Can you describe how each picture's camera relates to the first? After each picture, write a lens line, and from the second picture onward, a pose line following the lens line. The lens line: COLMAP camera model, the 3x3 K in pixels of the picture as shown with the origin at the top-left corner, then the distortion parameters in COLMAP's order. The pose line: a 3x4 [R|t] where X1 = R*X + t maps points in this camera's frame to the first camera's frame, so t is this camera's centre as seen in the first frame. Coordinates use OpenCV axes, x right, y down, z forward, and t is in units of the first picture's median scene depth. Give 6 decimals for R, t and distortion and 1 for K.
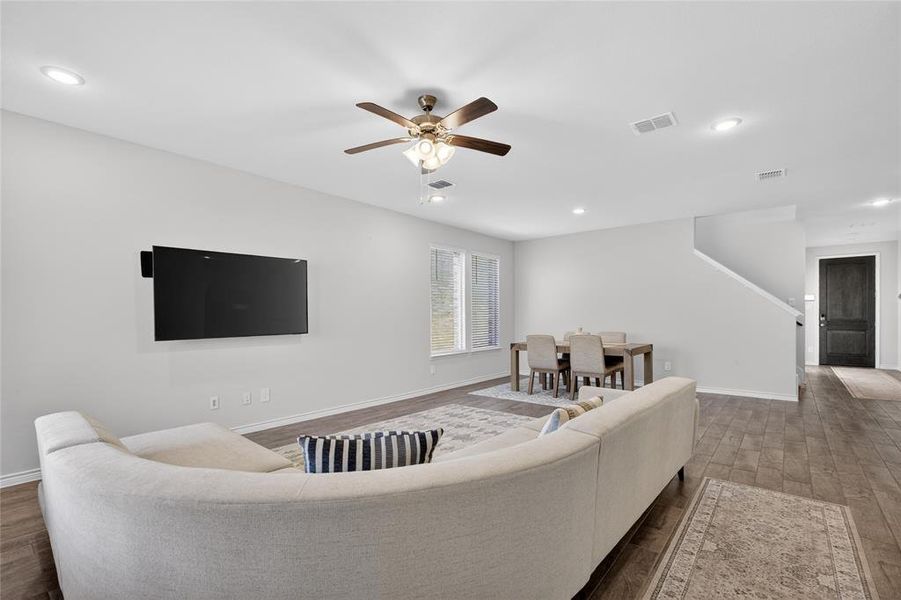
lens RADIAL K [[405.1, 0, 451.5], [0, 405.1, 317.0], [0, 0, 1]] dist [-0.002132, -0.000150]
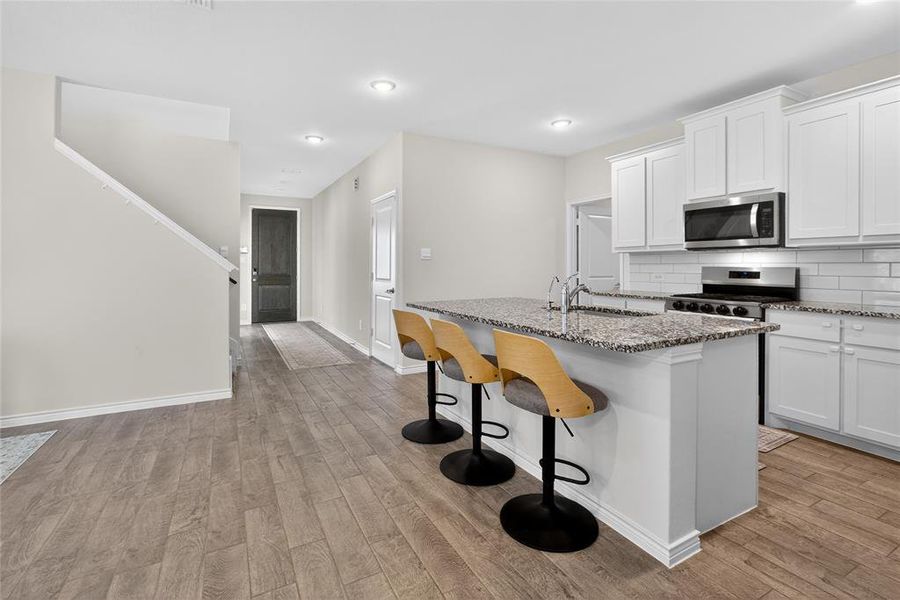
lens RADIAL K [[420.2, 0, 450.7], [0, 420.2, 266.5], [0, 0, 1]] dist [-0.001935, -0.000005]
pose [[0.372909, 0.005718, 0.927850, 0.215098], [0.003888, 0.999963, -0.007726, -0.001863], [-0.927860, 0.006489, 0.372873, 0.250567]]
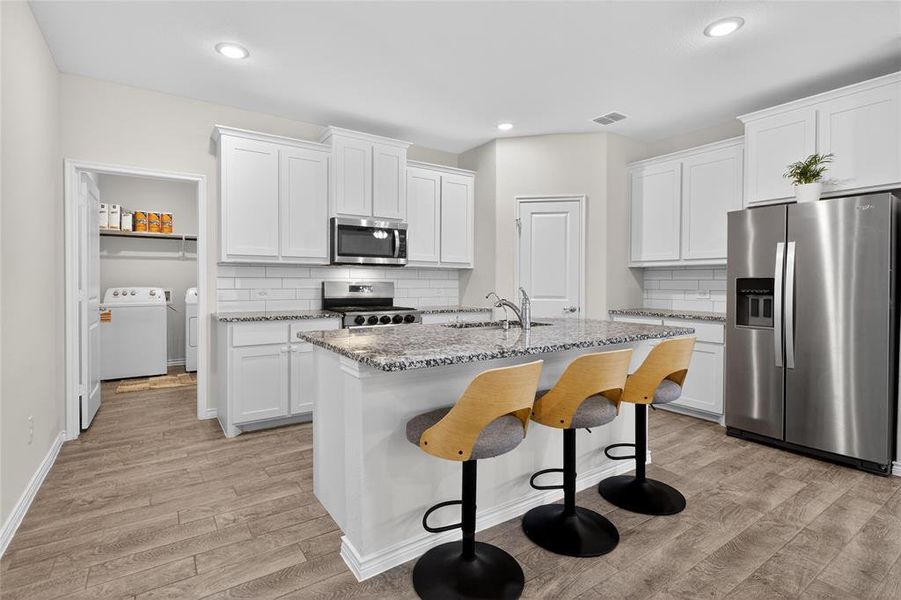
lens RADIAL K [[433.4, 0, 447.6], [0, 433.4, 289.0], [0, 0, 1]] dist [-0.000441, 0.000257]
pose [[-0.958714, -0.000590, 0.284373, 0.463291], [0.005270, 0.999789, 0.019842, -0.004263], [-0.284325, 0.020521, -0.958508, 0.559326]]
